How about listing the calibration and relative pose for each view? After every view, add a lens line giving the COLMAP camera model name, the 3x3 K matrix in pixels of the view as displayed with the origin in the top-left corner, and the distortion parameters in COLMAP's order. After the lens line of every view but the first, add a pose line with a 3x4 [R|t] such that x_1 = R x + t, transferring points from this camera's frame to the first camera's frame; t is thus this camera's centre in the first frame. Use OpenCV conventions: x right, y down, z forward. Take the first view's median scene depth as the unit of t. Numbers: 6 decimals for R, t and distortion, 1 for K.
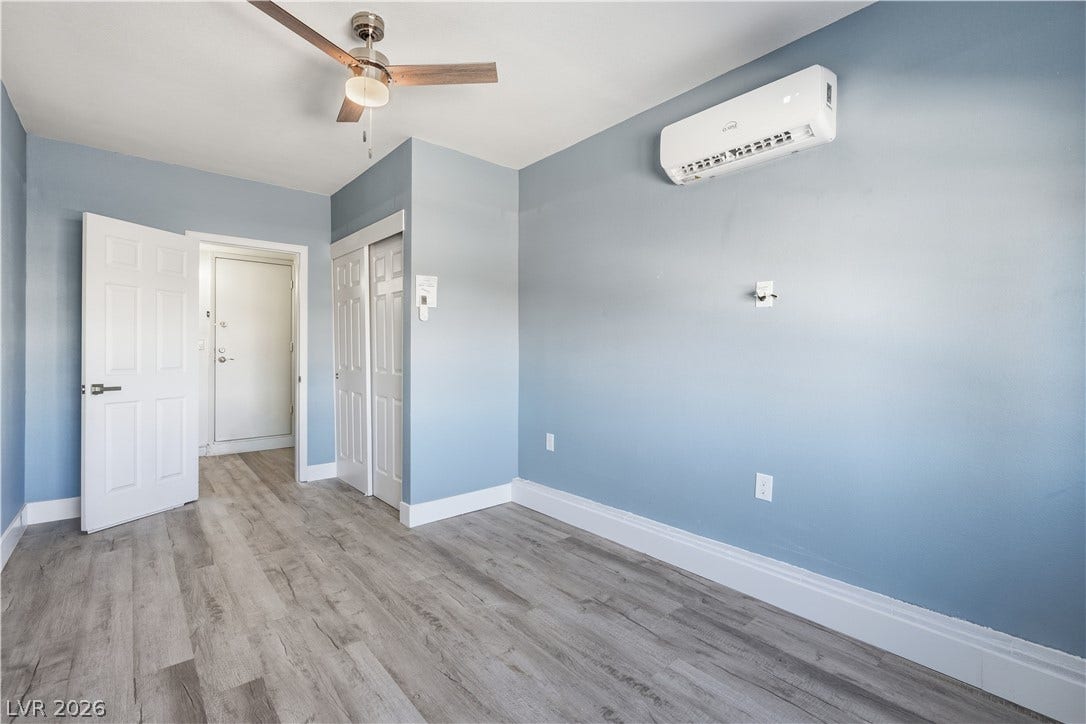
lens RADIAL K [[499.4, 0, 539.5], [0, 499.4, 355.1], [0, 0, 1]] dist [0.001506, -0.000163]
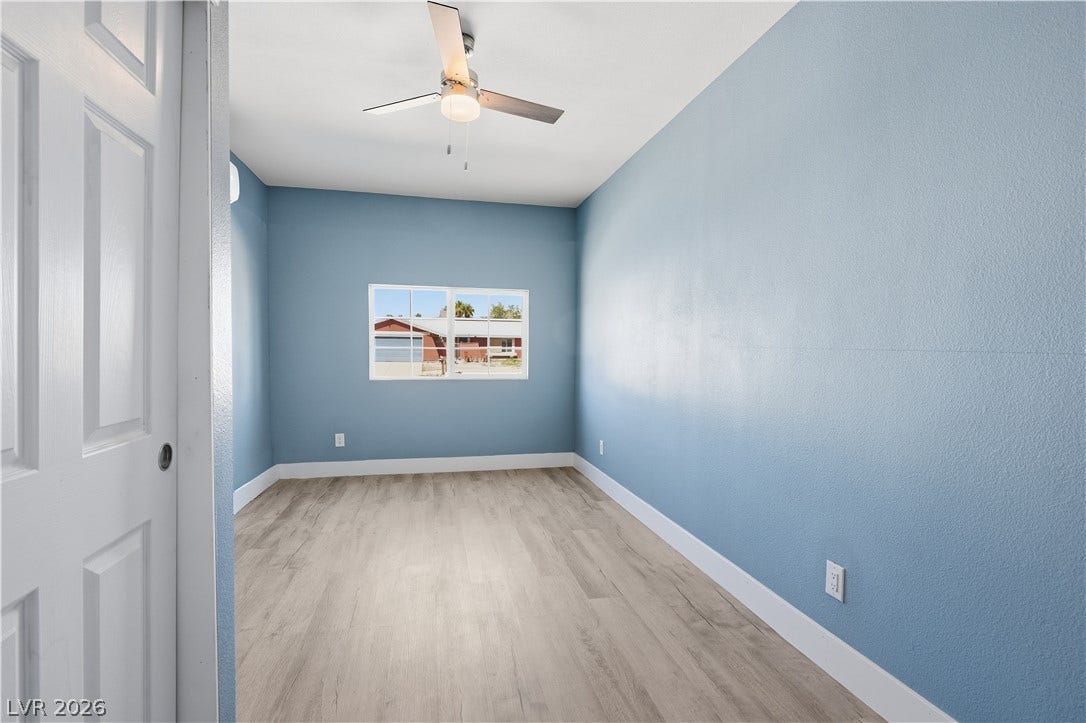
lens RADIAL K [[499.4, 0, 539.5], [0, 499.4, 354.6], [0, 0, 1]] dist [0.001506, -0.000163]
pose [[-0.890563, -0.016264, 0.454569, -1.072970], [-0.010658, 0.999832, 0.014893, -0.026643], [-0.454735, 0.008418, -0.890587, 2.037379]]
